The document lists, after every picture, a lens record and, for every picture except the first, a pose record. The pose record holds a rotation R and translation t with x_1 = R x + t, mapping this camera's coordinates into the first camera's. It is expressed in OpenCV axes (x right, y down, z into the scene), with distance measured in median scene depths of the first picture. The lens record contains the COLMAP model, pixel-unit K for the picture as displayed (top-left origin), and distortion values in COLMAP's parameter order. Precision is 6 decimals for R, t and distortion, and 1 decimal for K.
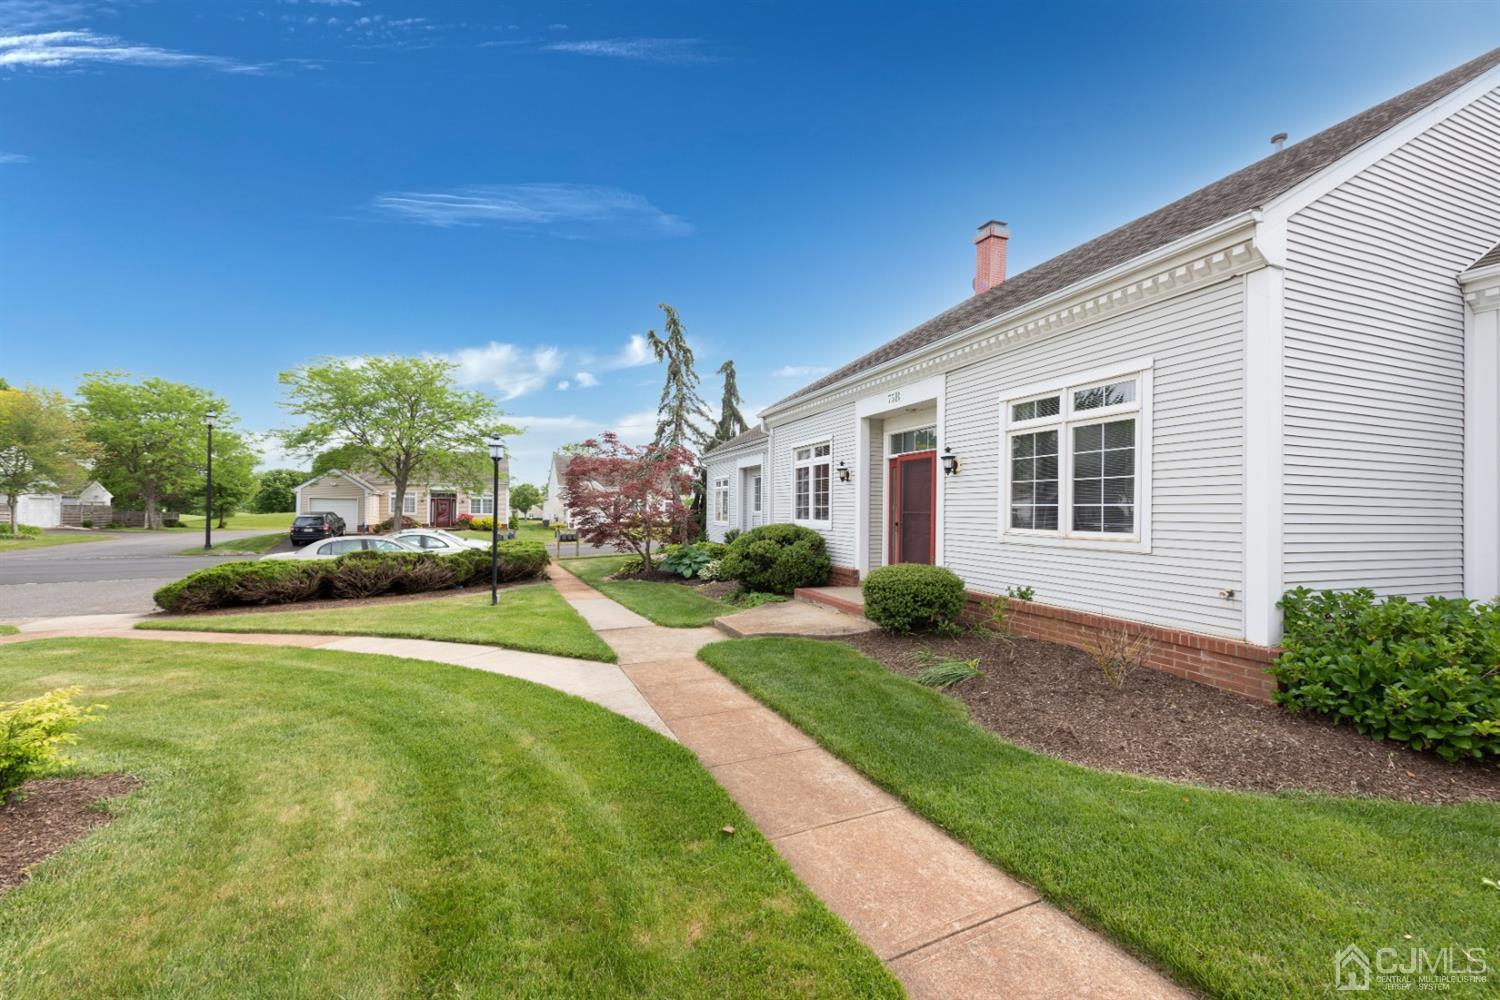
lens RADIAL K [[587.7, 0, 740.6], [0, 587.7, 510.0], [0, 0, 1]] dist [0.008552, -0.000243]
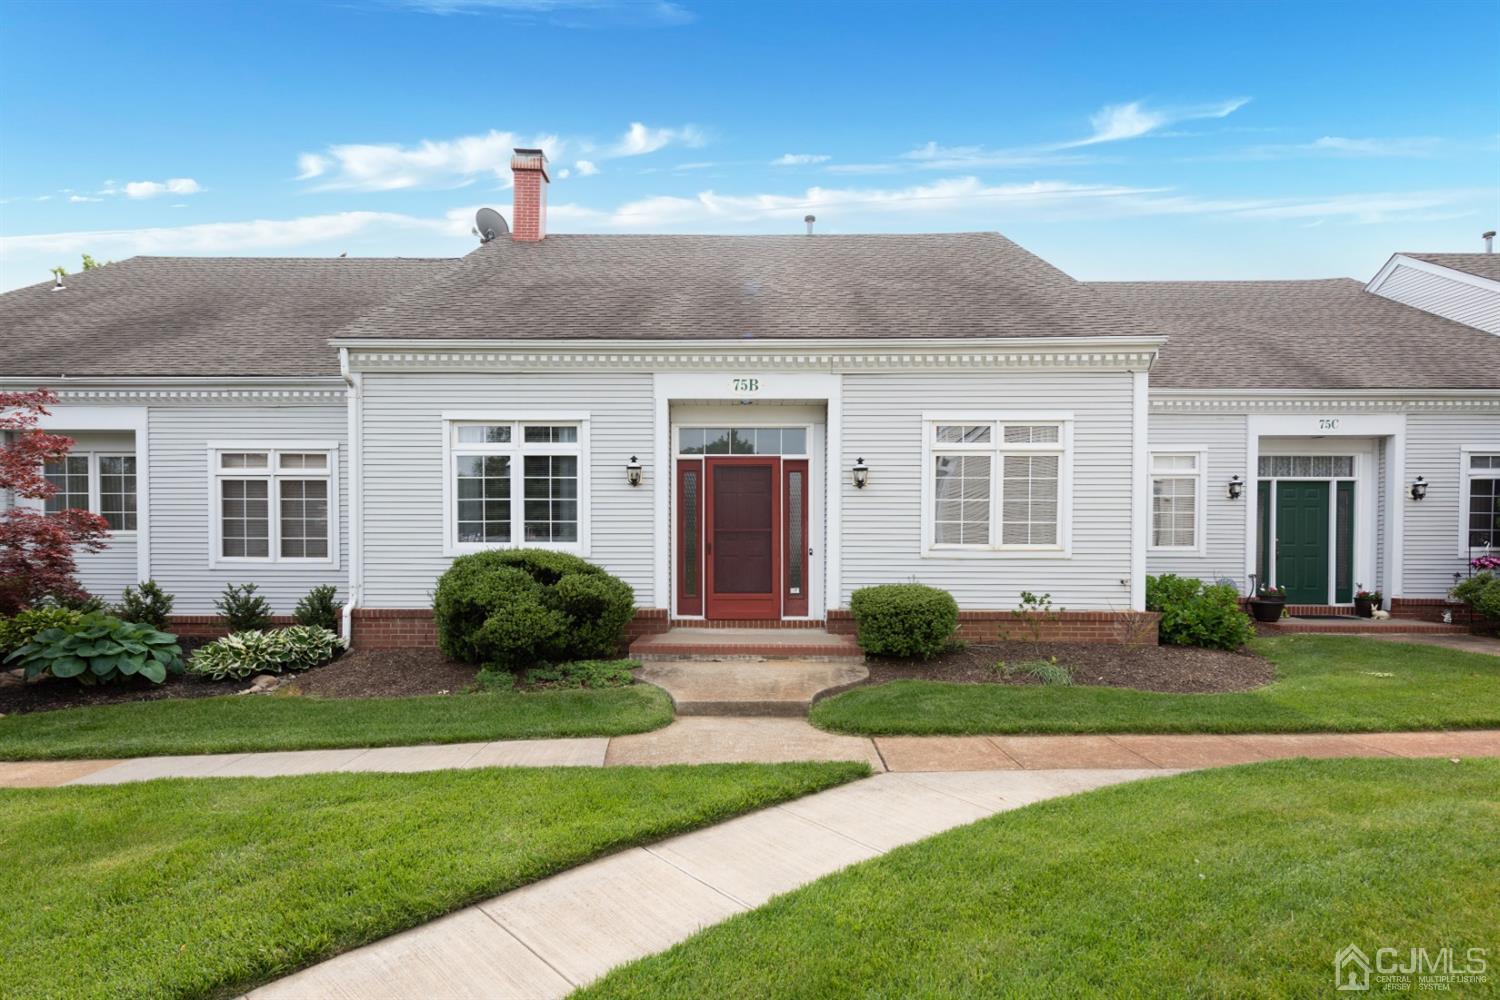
lens RADIAL K [[805.8, 0, 749.2], [0, 805.8, 552.3], [0, 0, 1]] dist [0.003472, 0.000351]
pose [[0.362408, -0.022521, 0.931747, -1.097929], [0.001128, 0.999718, 0.023726, 0.013284], [-0.932019, -0.007547, 0.362332, 0.873838]]
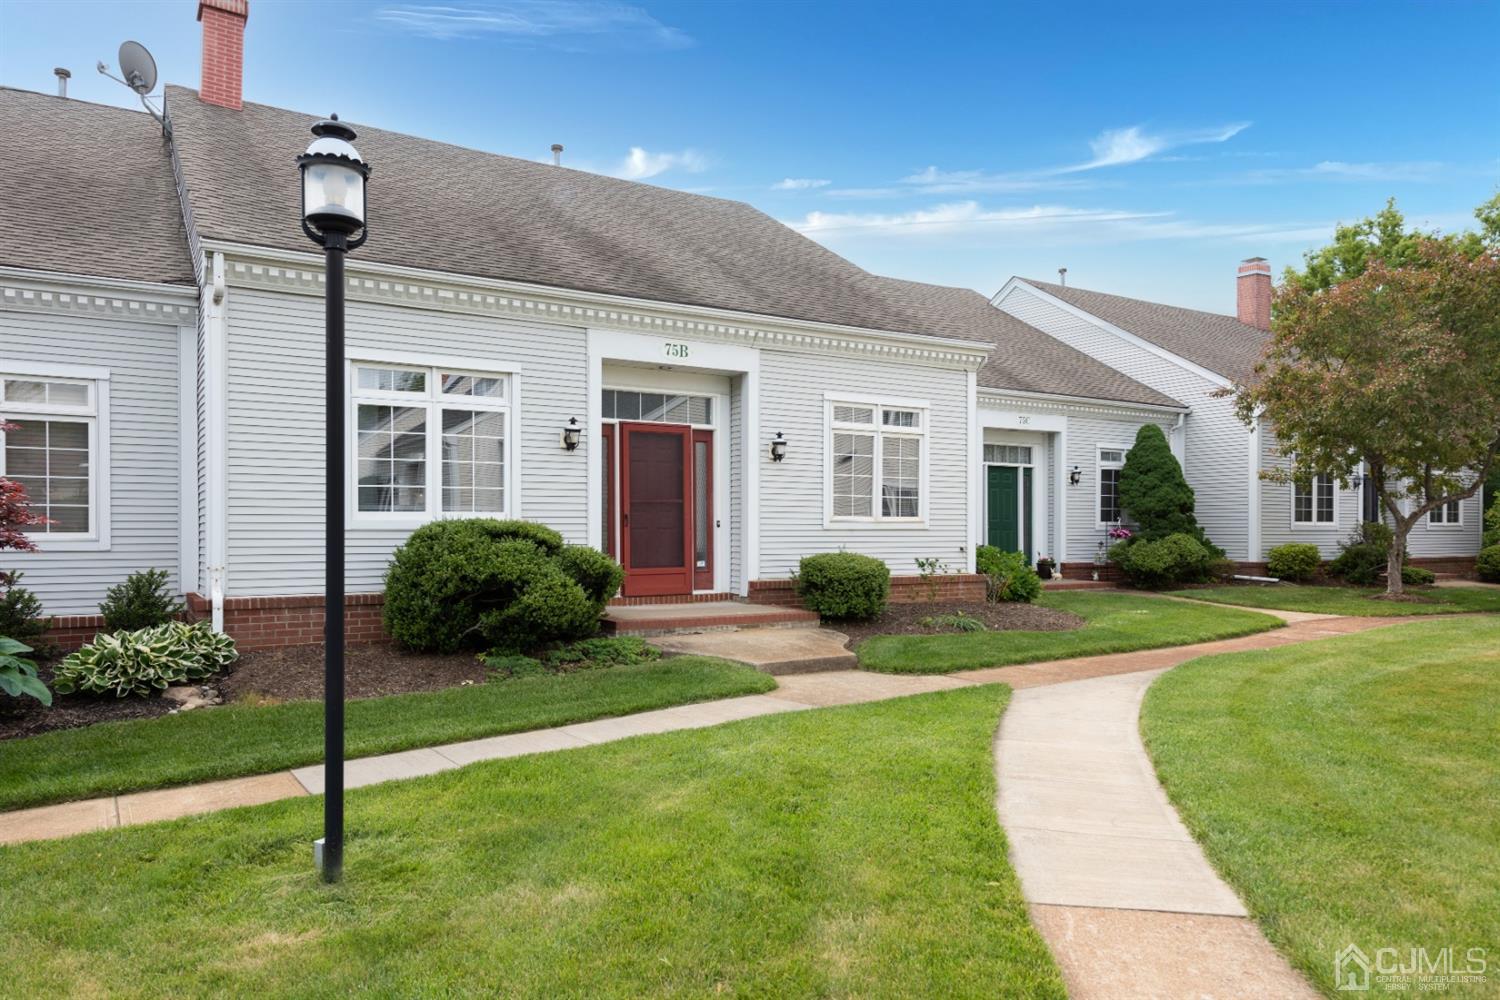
lens RADIAL K [[1021.7, 0, 749.8], [0, 1021.7, 529.6], [0, 0, 1]] dist [0.003650, 0.002222]
pose [[-0.209848, -0.015884, 0.977605, -1.545273], [-0.005415, 0.999872, 0.015083, 0.031770], [-0.977719, -0.002128, -0.209907, 1.726017]]
